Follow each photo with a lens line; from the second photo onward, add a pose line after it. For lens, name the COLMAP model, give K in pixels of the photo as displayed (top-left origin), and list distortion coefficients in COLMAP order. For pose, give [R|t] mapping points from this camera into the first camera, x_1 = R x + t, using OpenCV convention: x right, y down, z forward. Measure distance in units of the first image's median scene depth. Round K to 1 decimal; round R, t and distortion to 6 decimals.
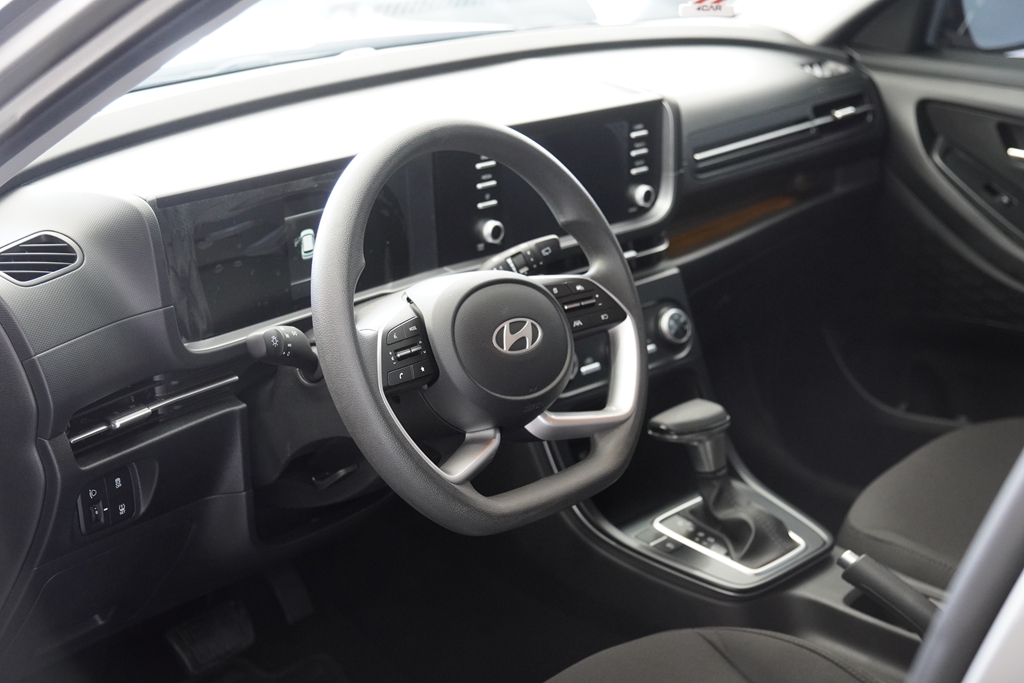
lens RADIAL K [[1469.5, 0, 512.0], [0, 1469.5, 341.5], [0, 0, 1]] dist [0.164348, 0.068748]
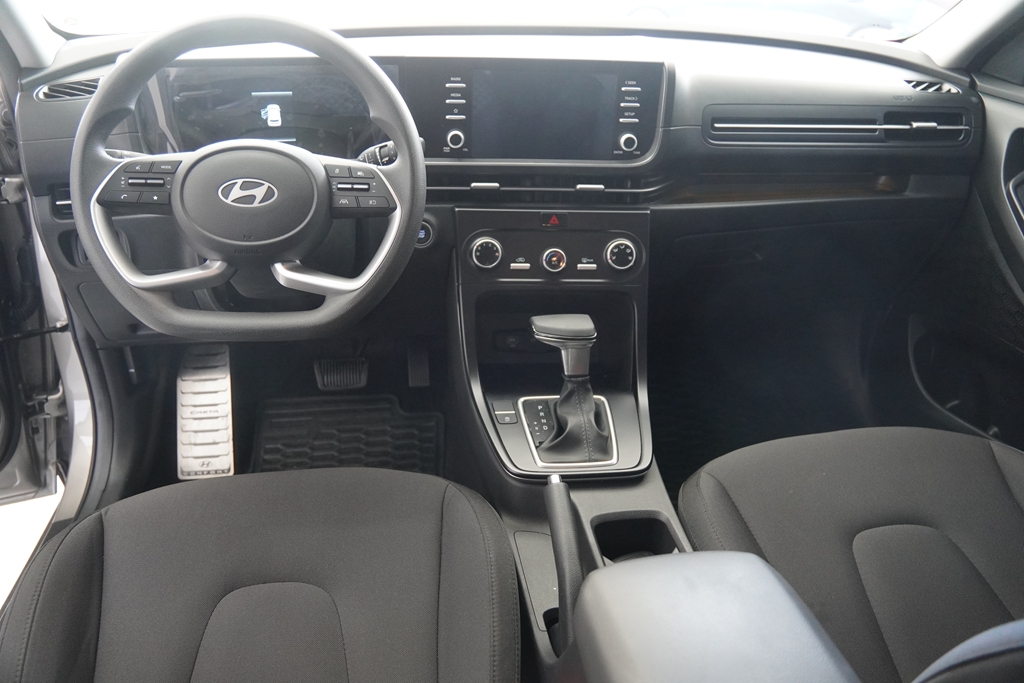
lens RADIAL K [[762.0, 0, 497.5], [0, 762.0, 337.1], [0, 0, 1]] dist [-0.118879, 0.085448]
pose [[0.771872, 0.301672, -0.559650, 0.437014], [-0.233030, 0.953240, 0.192435, -0.046143], [0.591533, -0.018120, 0.806077, 0.492061]]
